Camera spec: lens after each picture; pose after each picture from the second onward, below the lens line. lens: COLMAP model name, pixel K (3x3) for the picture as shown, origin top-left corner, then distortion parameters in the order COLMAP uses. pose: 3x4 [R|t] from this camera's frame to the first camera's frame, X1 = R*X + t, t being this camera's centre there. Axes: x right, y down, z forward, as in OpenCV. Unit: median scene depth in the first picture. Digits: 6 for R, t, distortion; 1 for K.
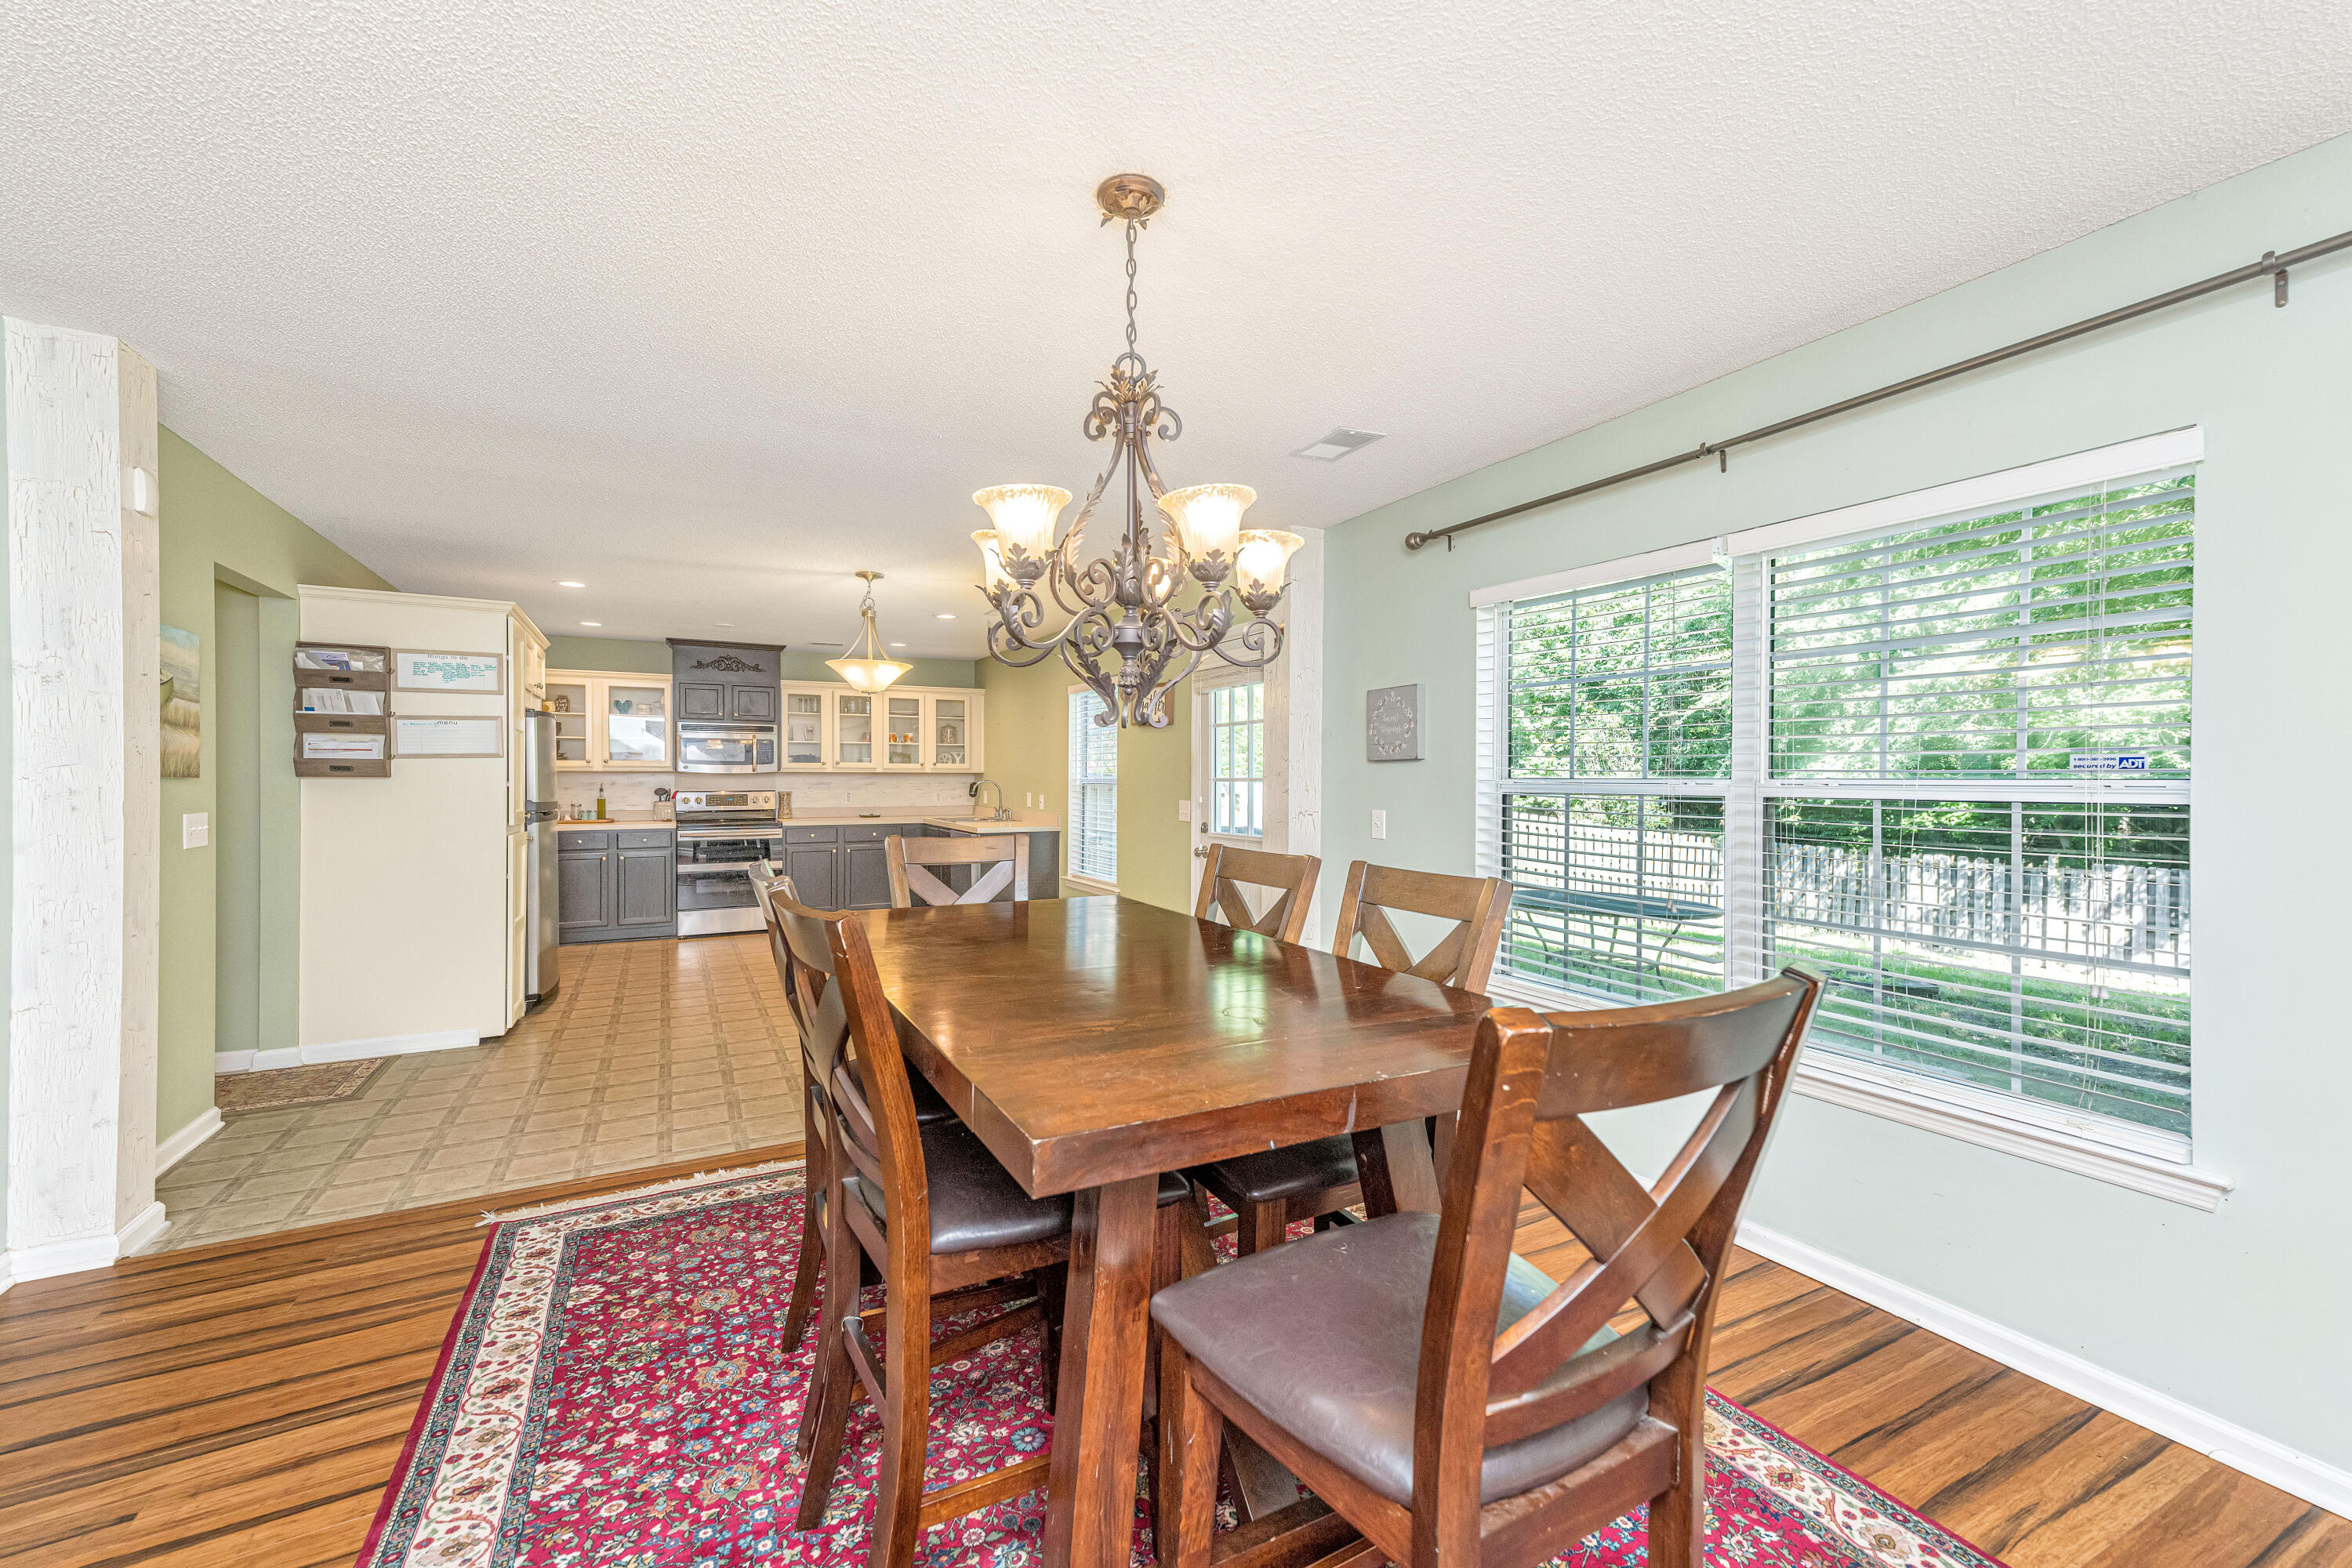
lens RADIAL K [[917.4, 0, 1156.8], [0, 917.4, 785.4], [0, 0, 1]] dist [-0.000231, 0.000040]
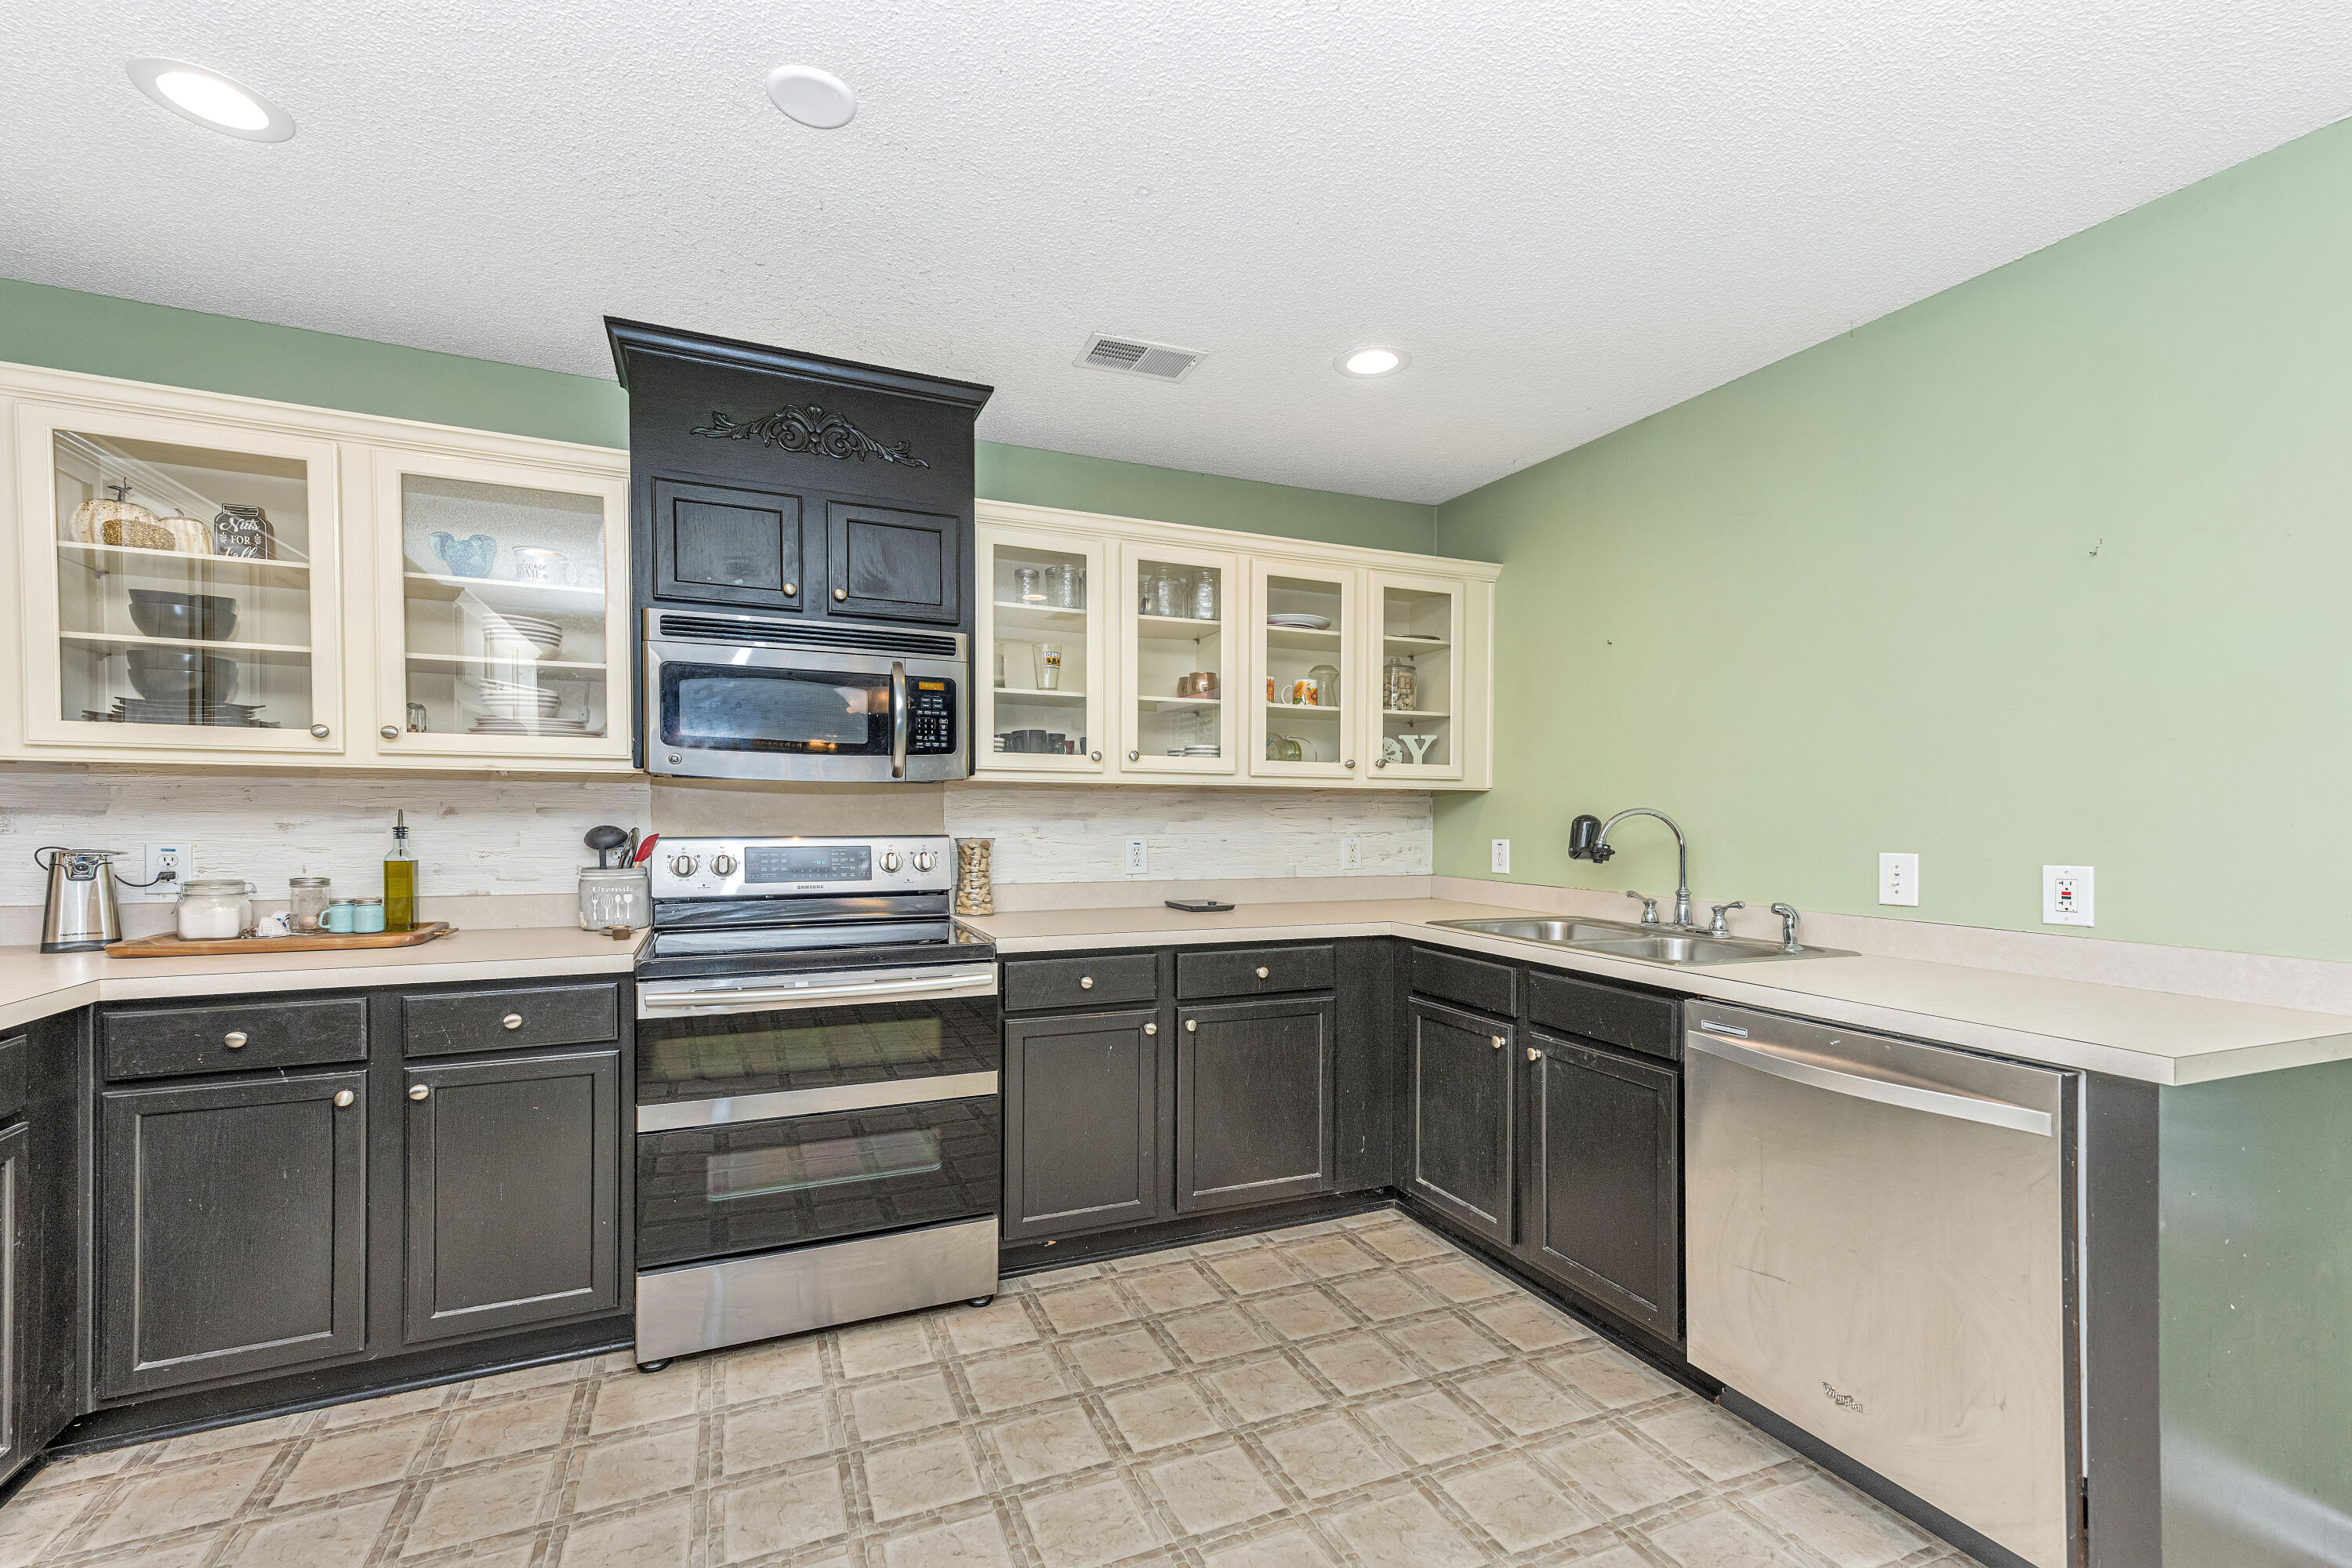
lens RADIAL K [[1046.7, 0, 1231.6], [0, 1046.7, 835.2], [0, 0, 1]] dist [0.029205, -0.000182]
pose [[0.999201, 0.007425, -0.039278, -0.301806], [-0.006703, 0.999807, 0.018489, -0.002417], [0.039408, -0.018211, 0.999057, 0.626349]]
